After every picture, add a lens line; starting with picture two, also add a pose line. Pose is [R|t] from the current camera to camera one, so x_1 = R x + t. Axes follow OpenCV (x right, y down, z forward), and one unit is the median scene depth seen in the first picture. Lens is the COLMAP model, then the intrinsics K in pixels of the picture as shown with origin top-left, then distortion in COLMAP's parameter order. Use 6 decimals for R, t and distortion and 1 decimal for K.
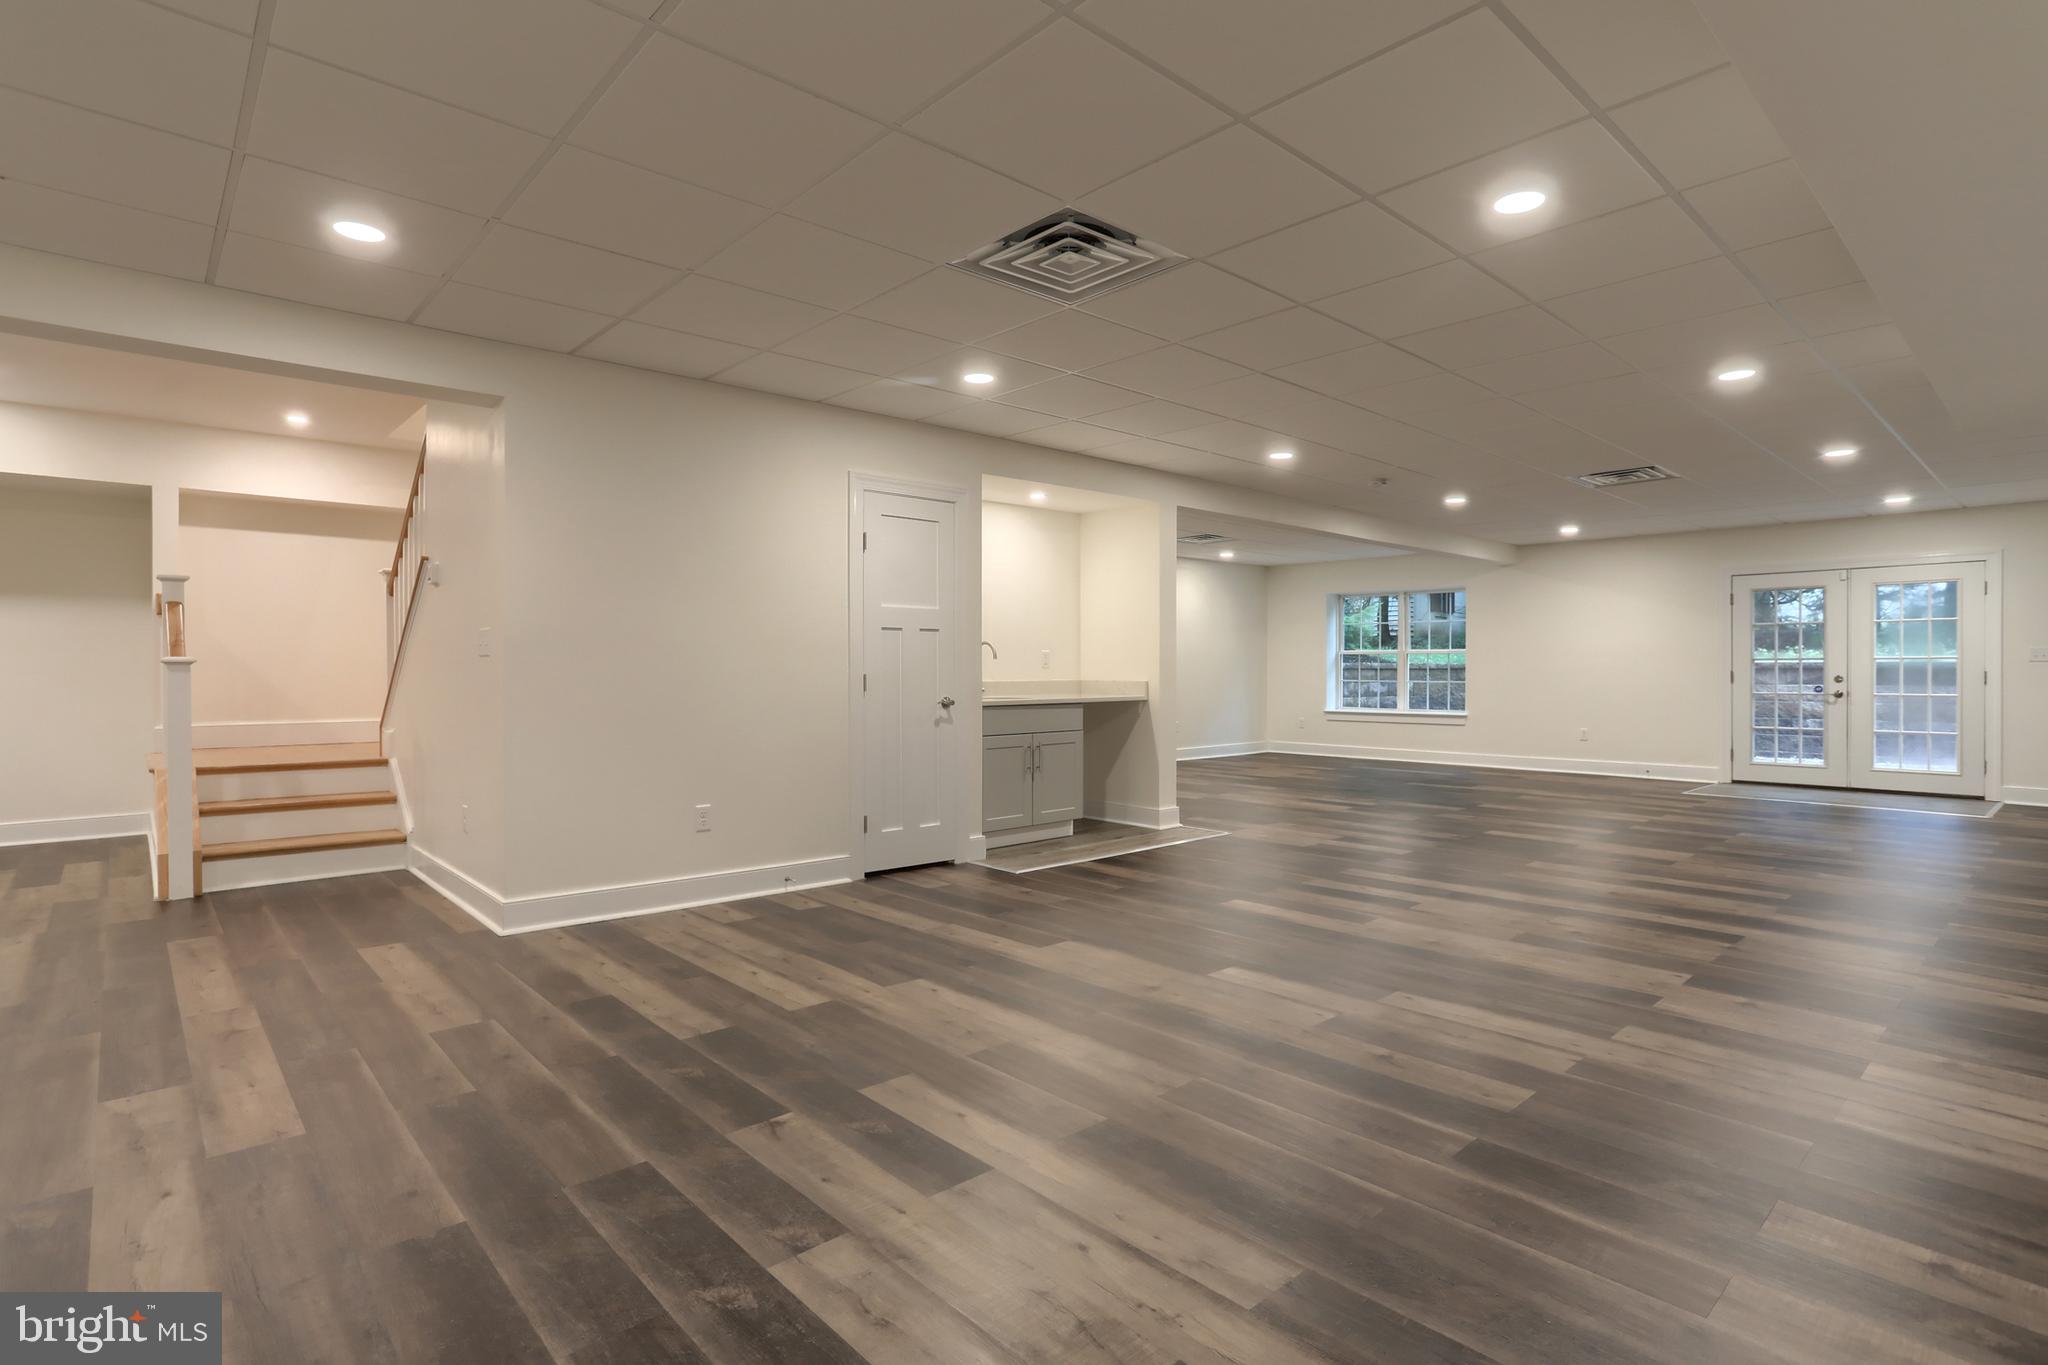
lens RADIAL K [[1018.5, 0, 1031.9], [0, 1018.5, 677.7], [0, 0, 1]] dist [-0.057999, 0.036680]
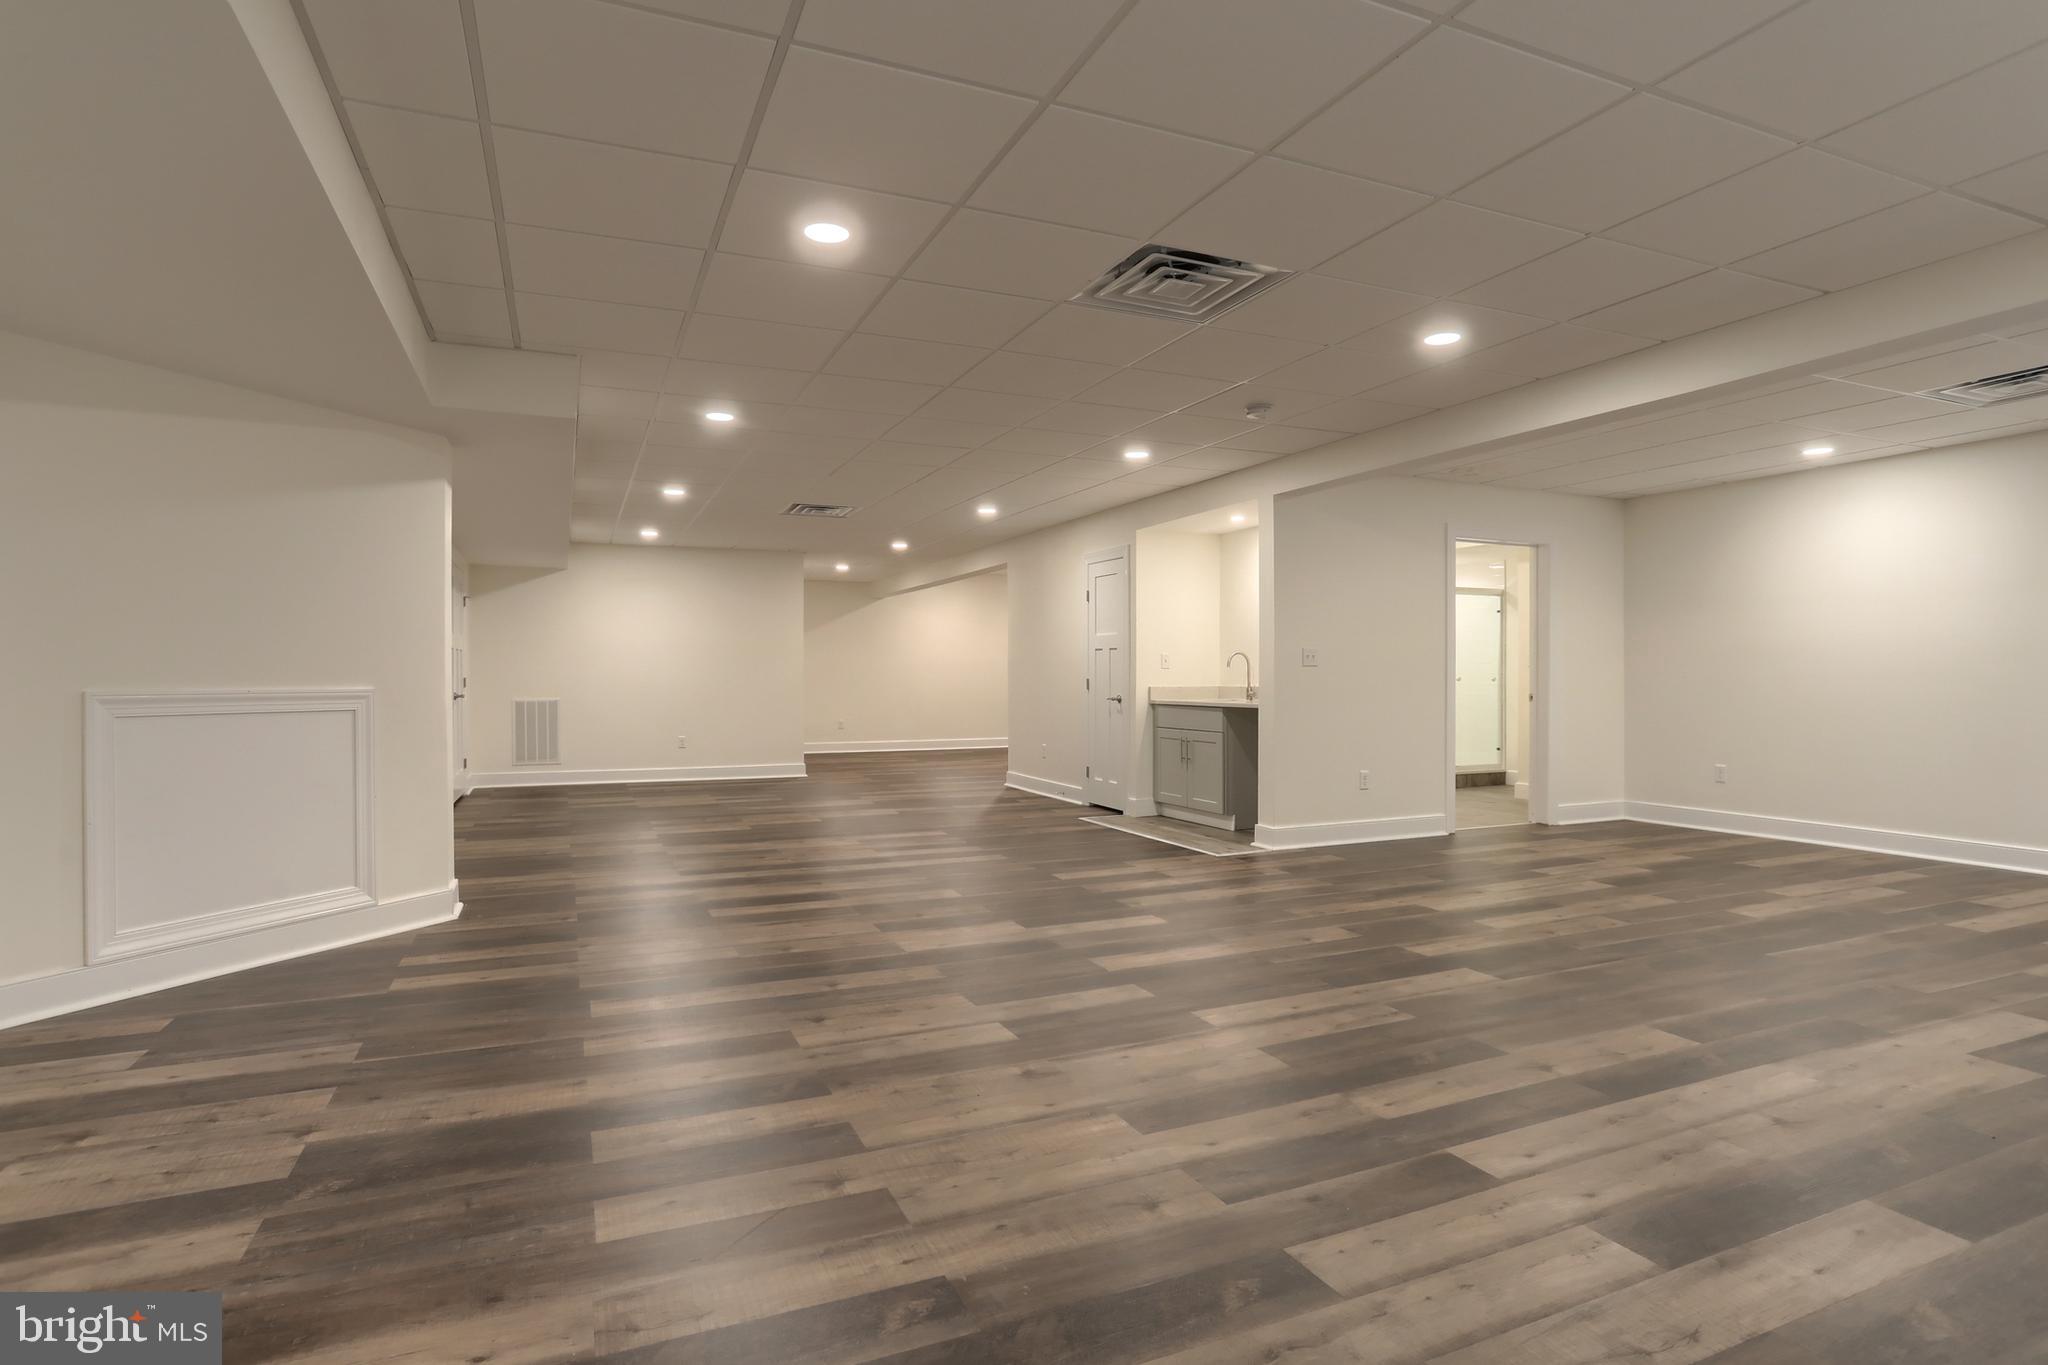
lens RADIAL K [[1048.3, 0, 1023.8], [0, 1048.3, 668.9], [0, 0, 1]] dist [-0.045055, 0.022725]
pose [[-0.331724, 0.000931, -0.943376, 1.255510], [-0.004367, 0.999987, 0.002522, -0.018996], [0.943366, 0.004957, -0.331715, 1.266371]]
